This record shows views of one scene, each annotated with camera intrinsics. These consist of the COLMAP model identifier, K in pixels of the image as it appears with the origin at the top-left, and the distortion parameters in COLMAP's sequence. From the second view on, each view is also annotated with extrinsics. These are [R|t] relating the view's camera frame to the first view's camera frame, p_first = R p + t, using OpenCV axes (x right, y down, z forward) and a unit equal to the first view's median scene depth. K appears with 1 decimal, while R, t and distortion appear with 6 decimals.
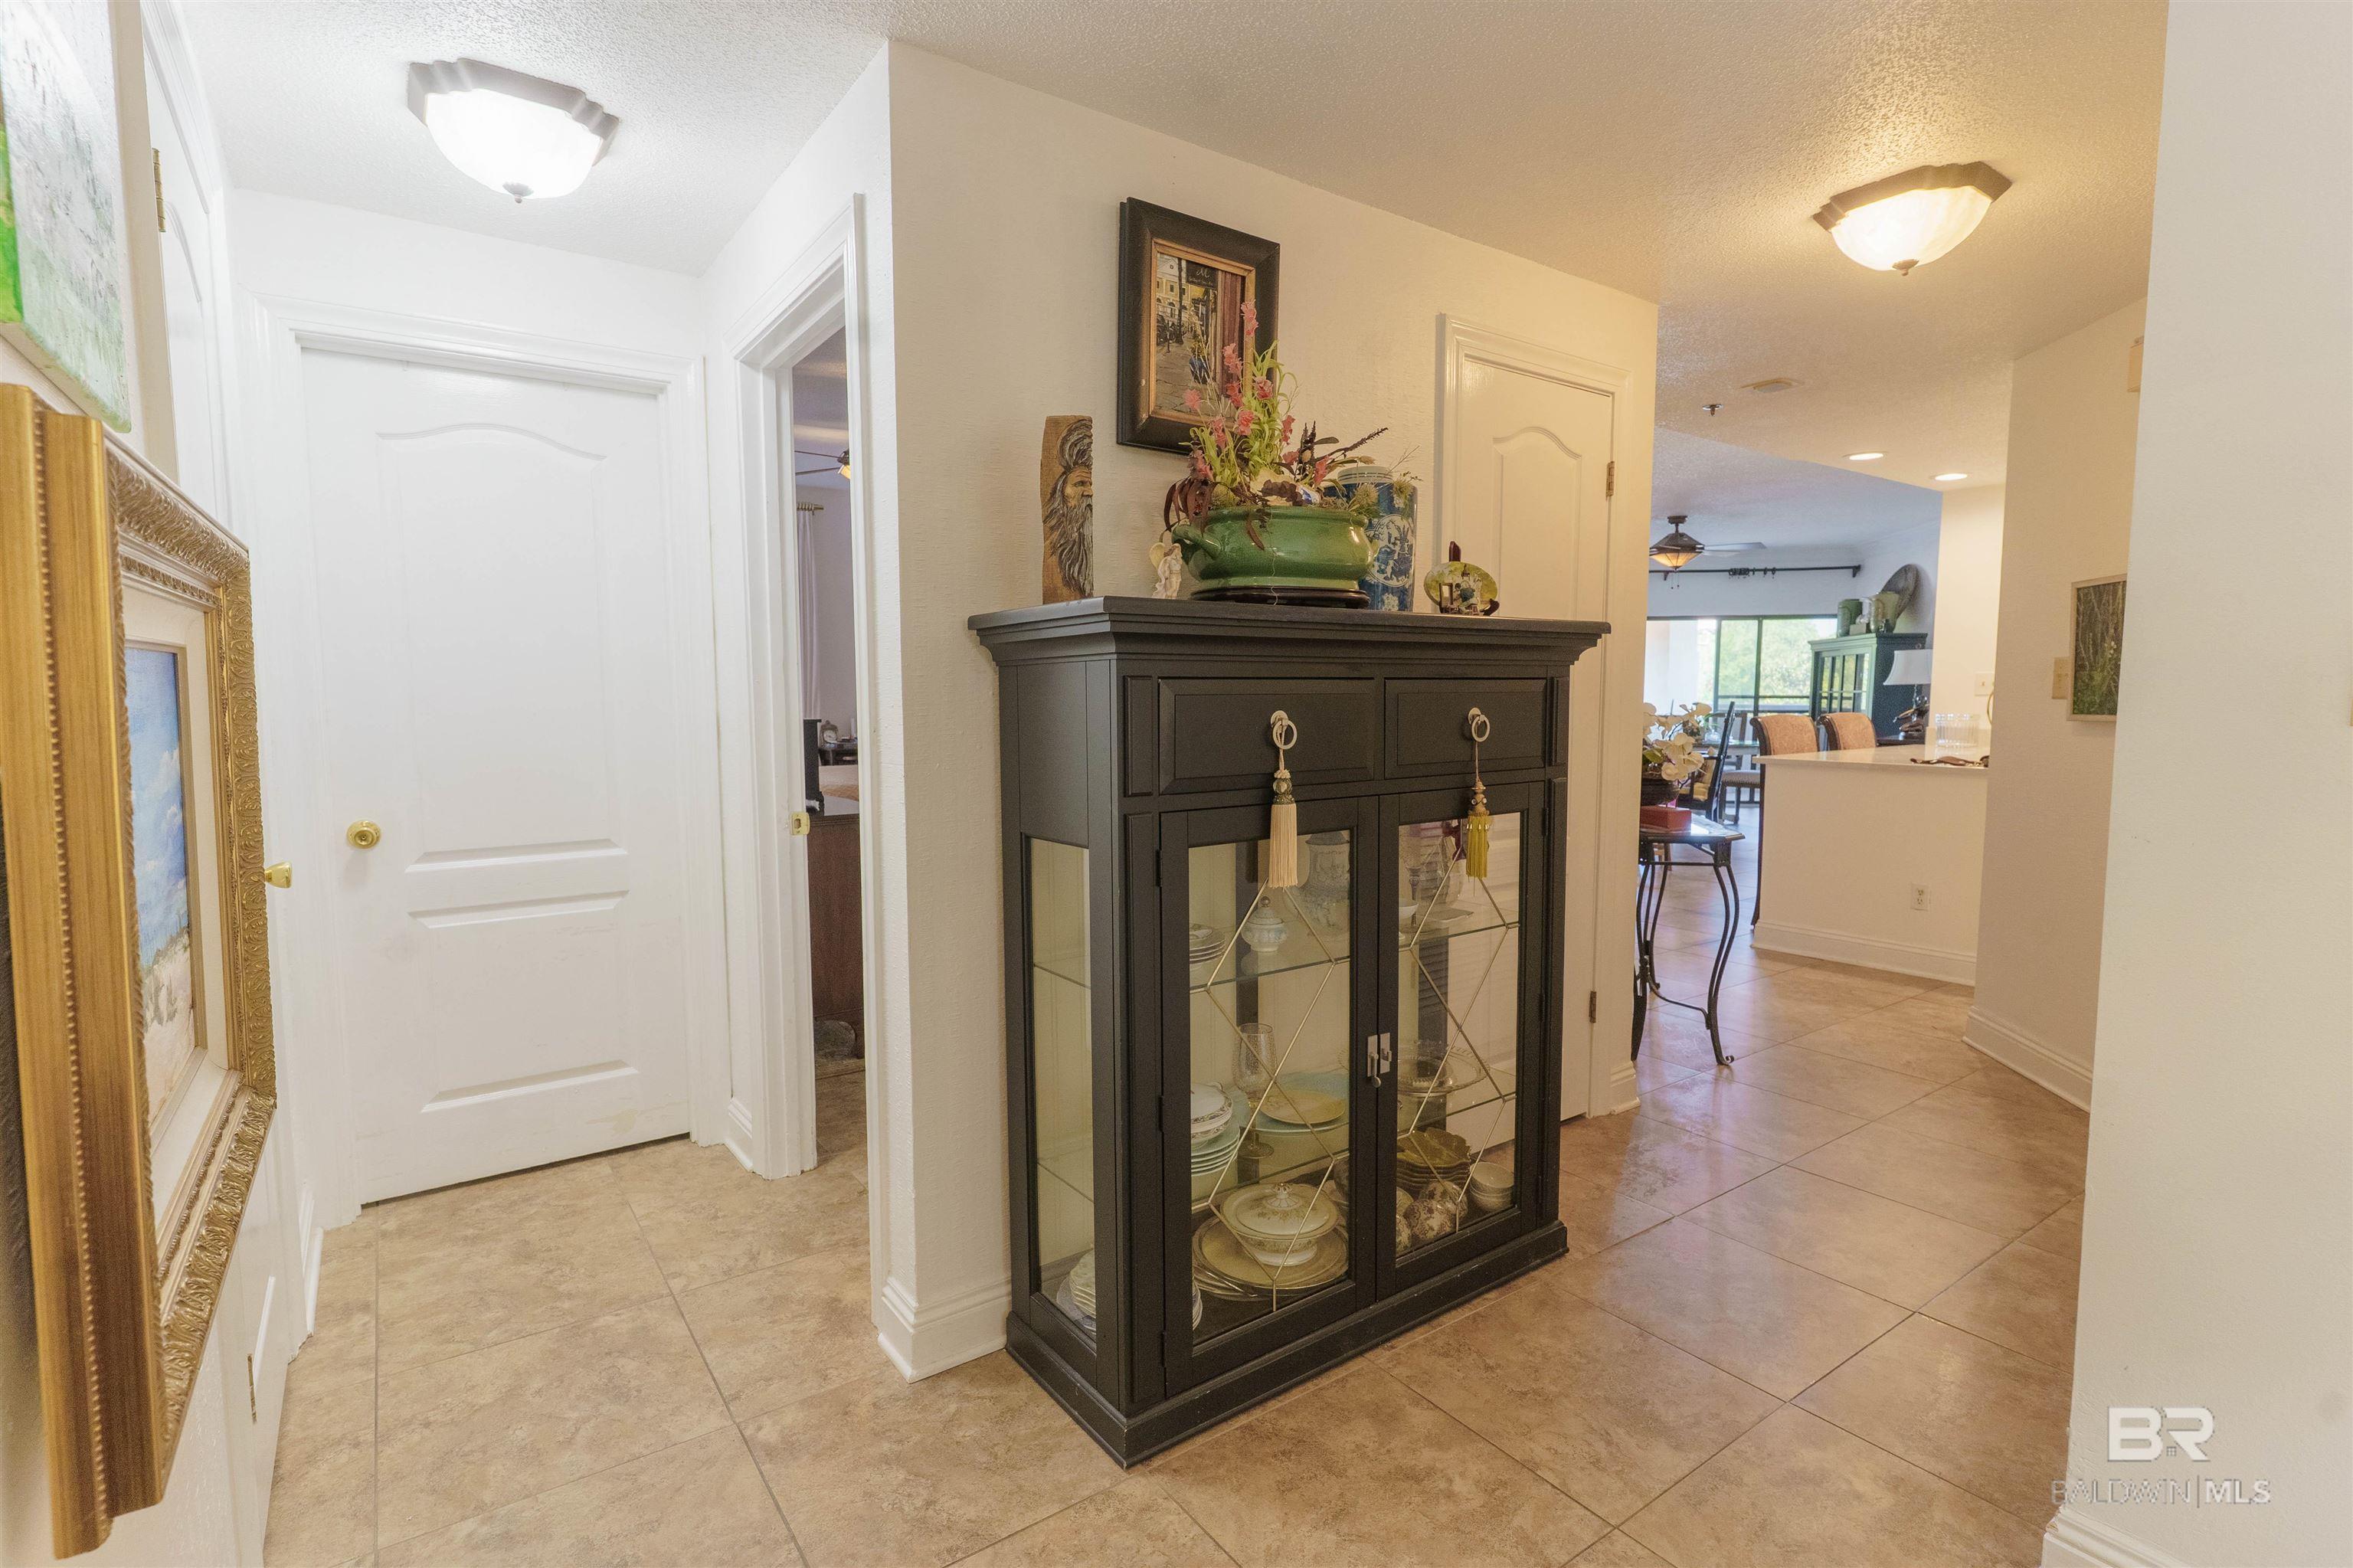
lens RADIAL K [[1117.5, 0, 1162.2], [0, 1117.5, 787.3], [0, 0, 1]] dist [0.001928, -0.000465]
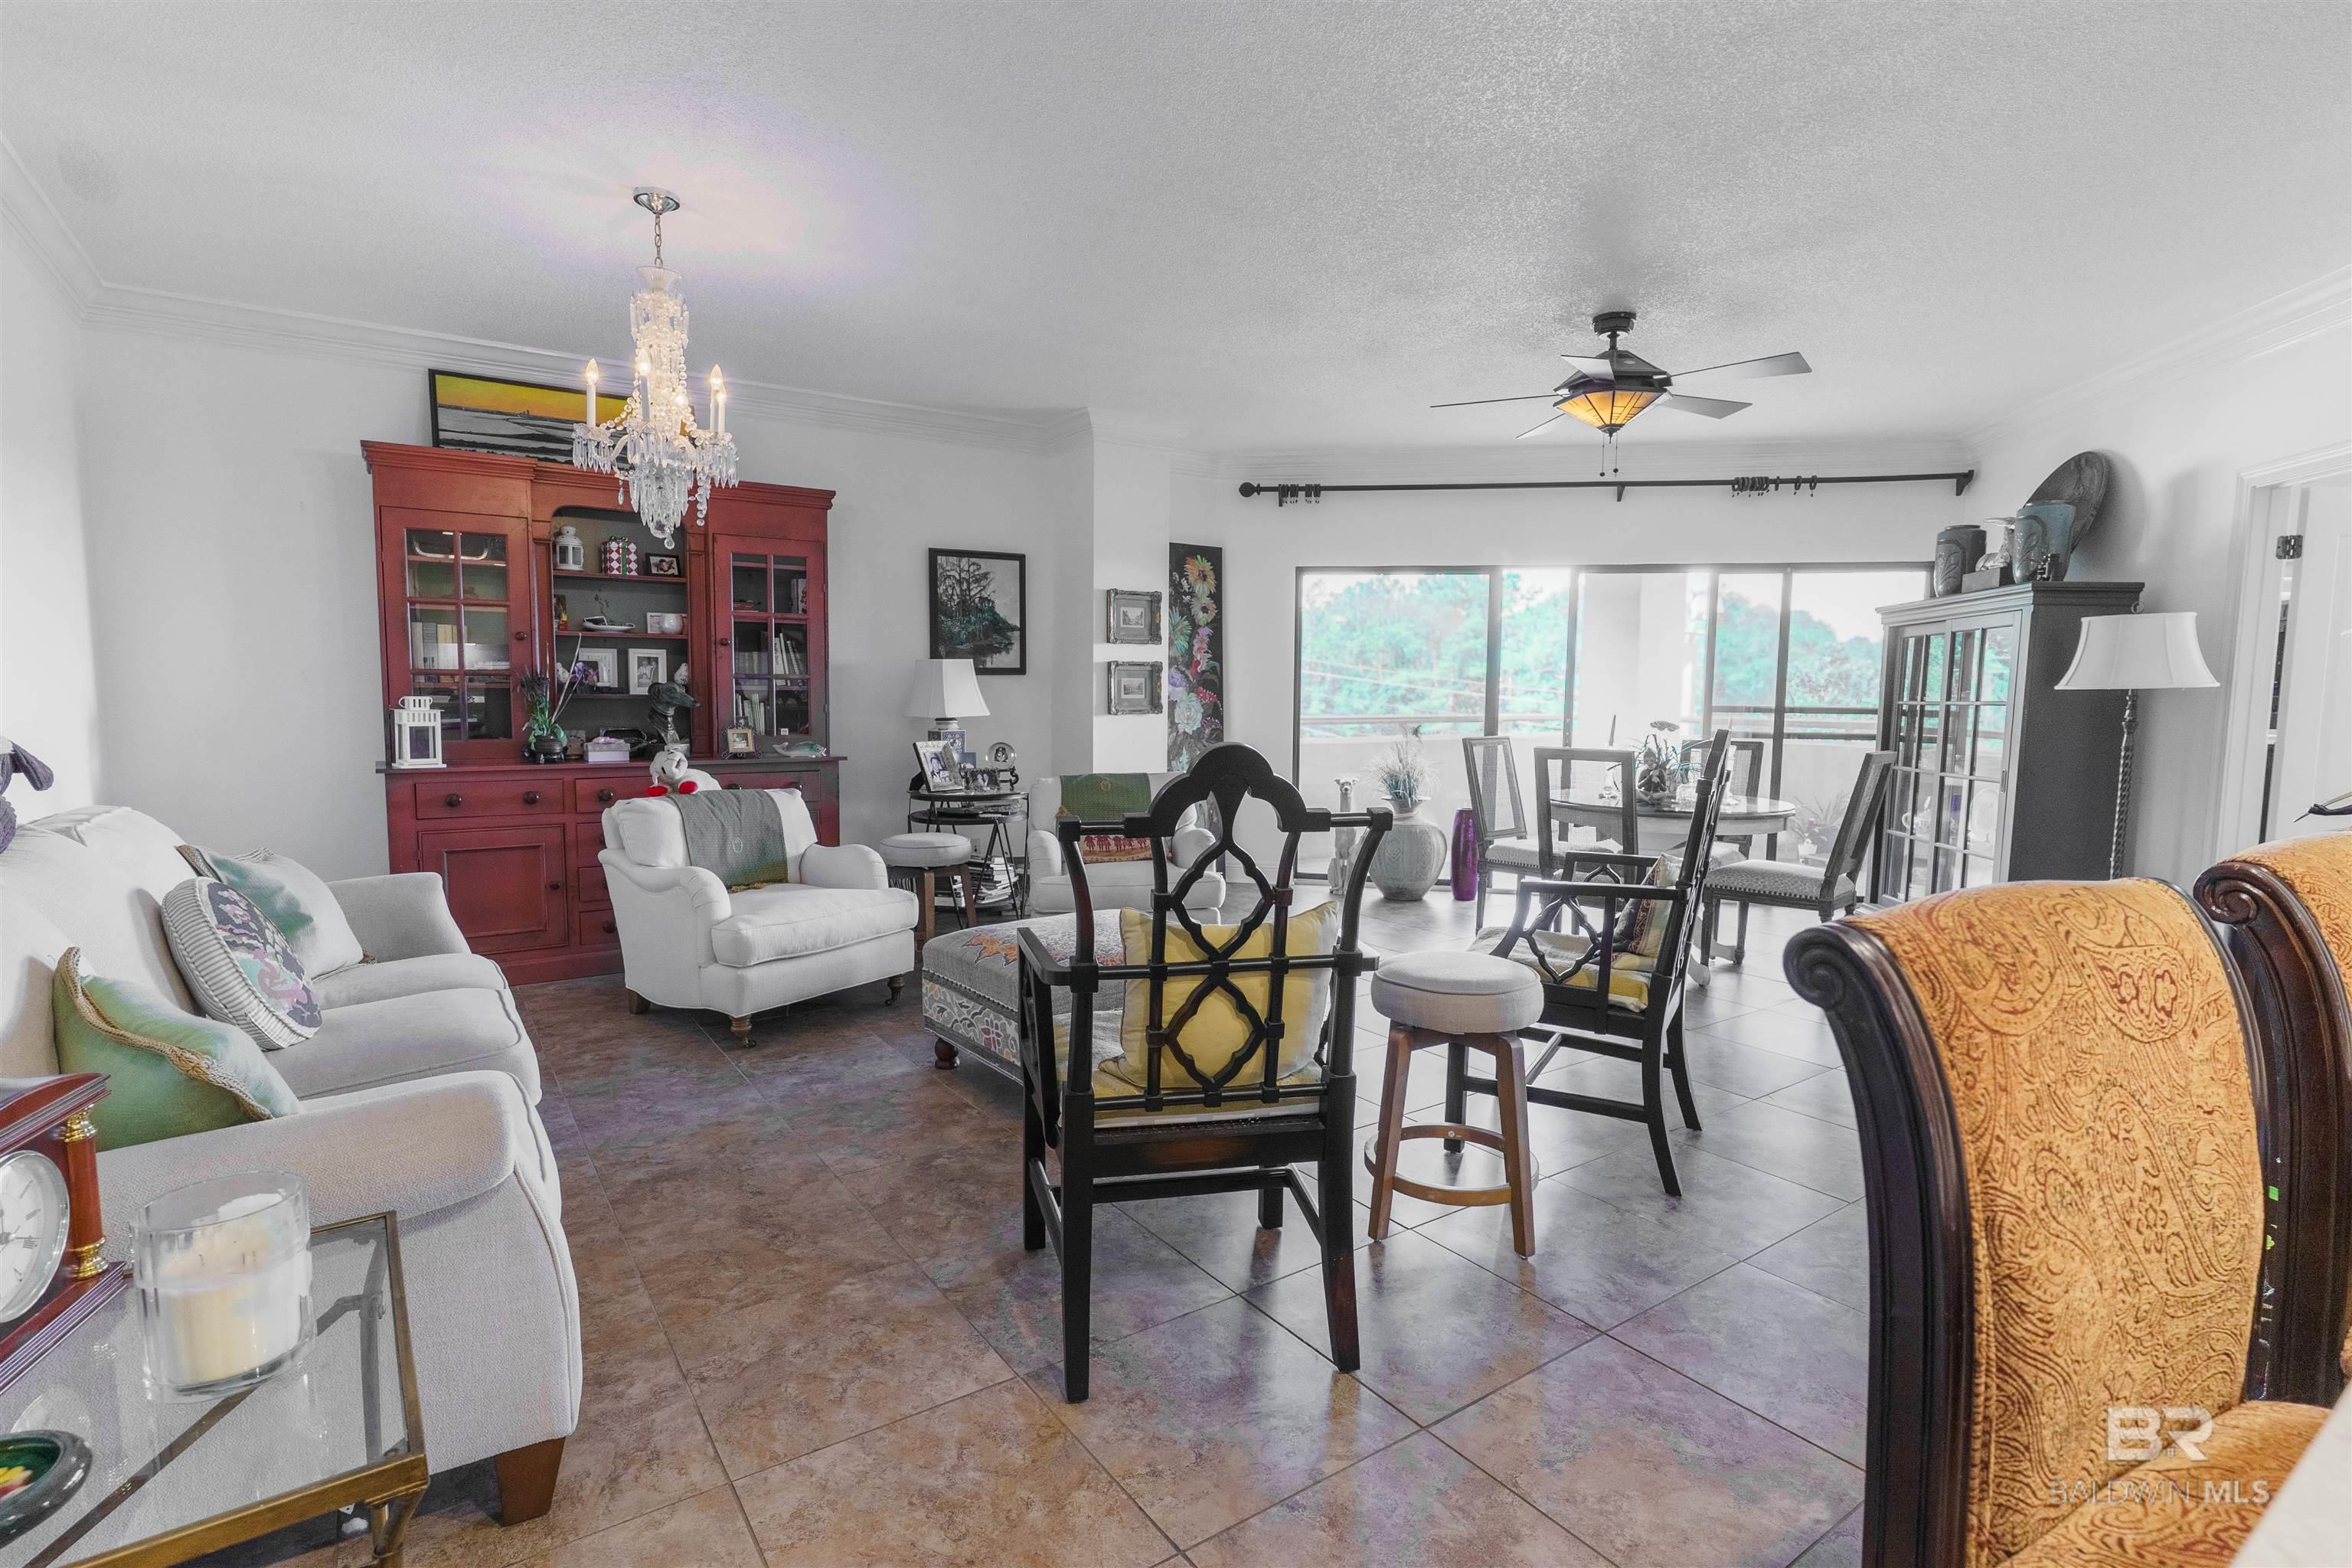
lens RADIAL K [[1133.5, 0, 1159.8], [0, 1133.5, 787.1], [0, 0, 1]] dist [-0.004812, 0.001734]
pose [[0.999911, 0.011613, -0.006630, 0.253381], [-0.011637, 0.999926, -0.003622, -0.040921], [0.006587, 0.003698, 0.999971, 0.485100]]
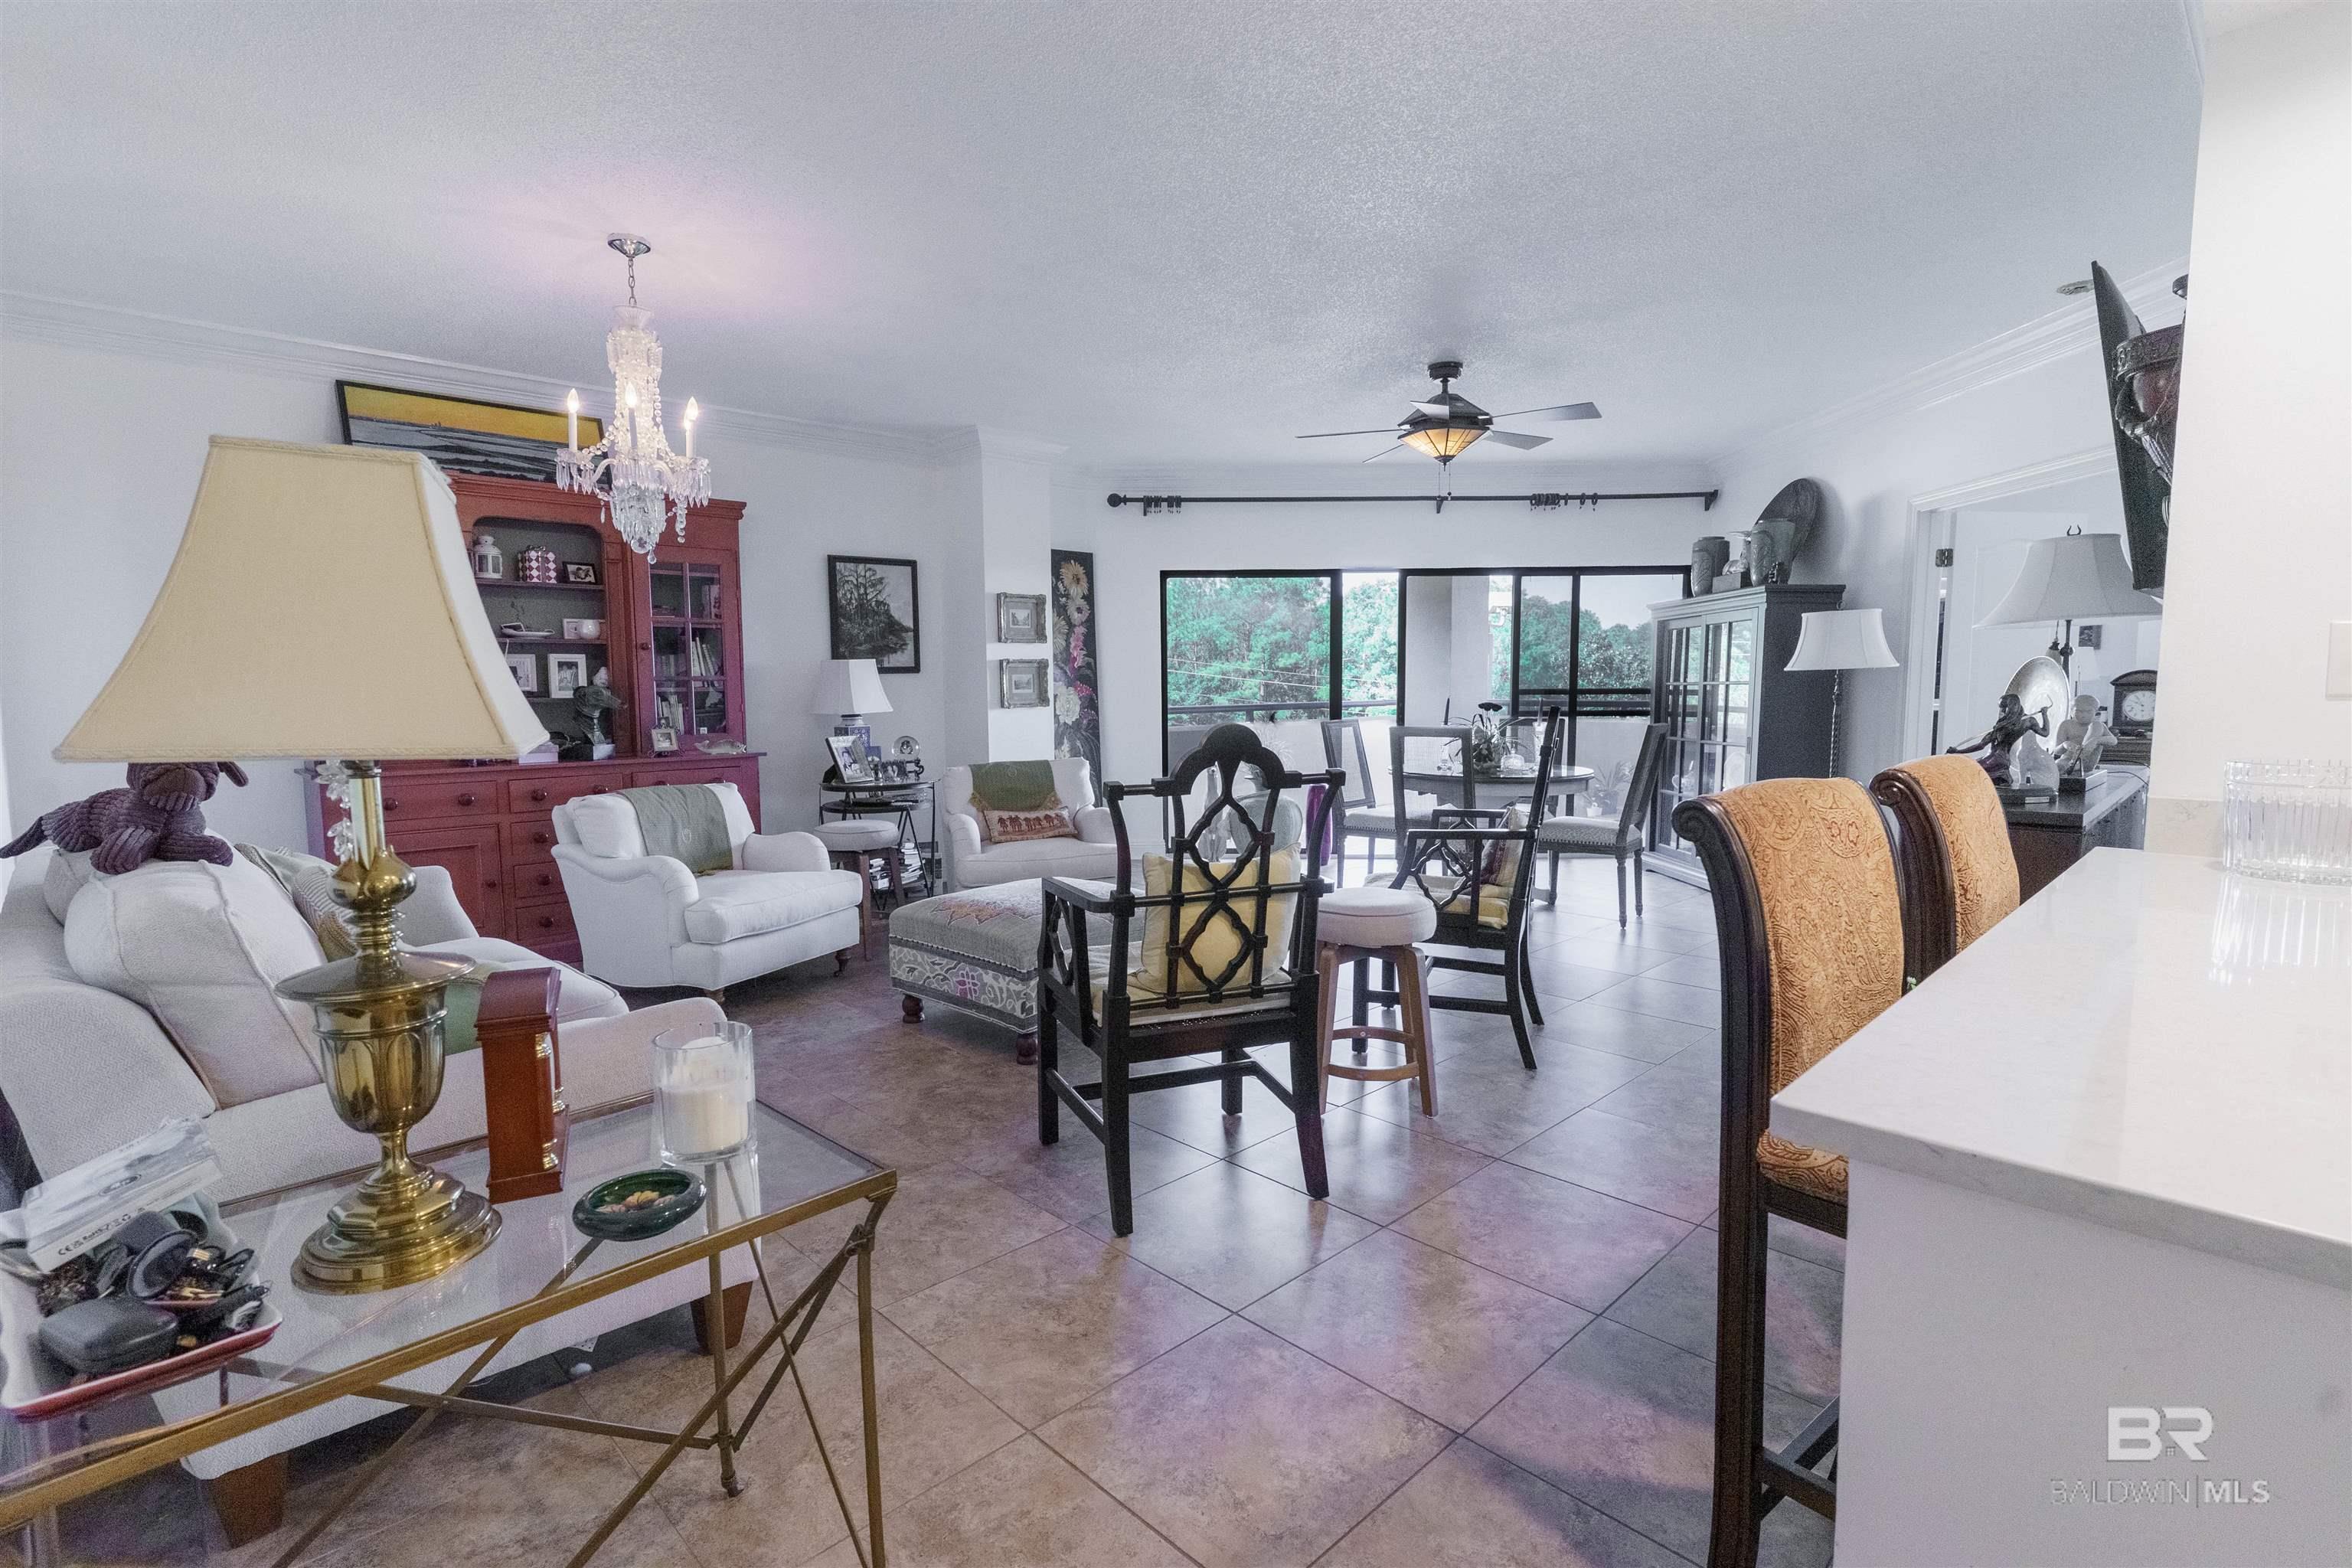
lens RADIAL K [[1117.0, 0, 1161.7], [0, 1117.0, 787.3], [0, 0, 1]] dist [0.001928, -0.000465]
pose [[0.987658, -0.021446, 0.155153, 0.212033], [0.021028, 0.999769, 0.004337, -0.036404], [-0.155210, -0.001021, 0.987881, 0.435059]]
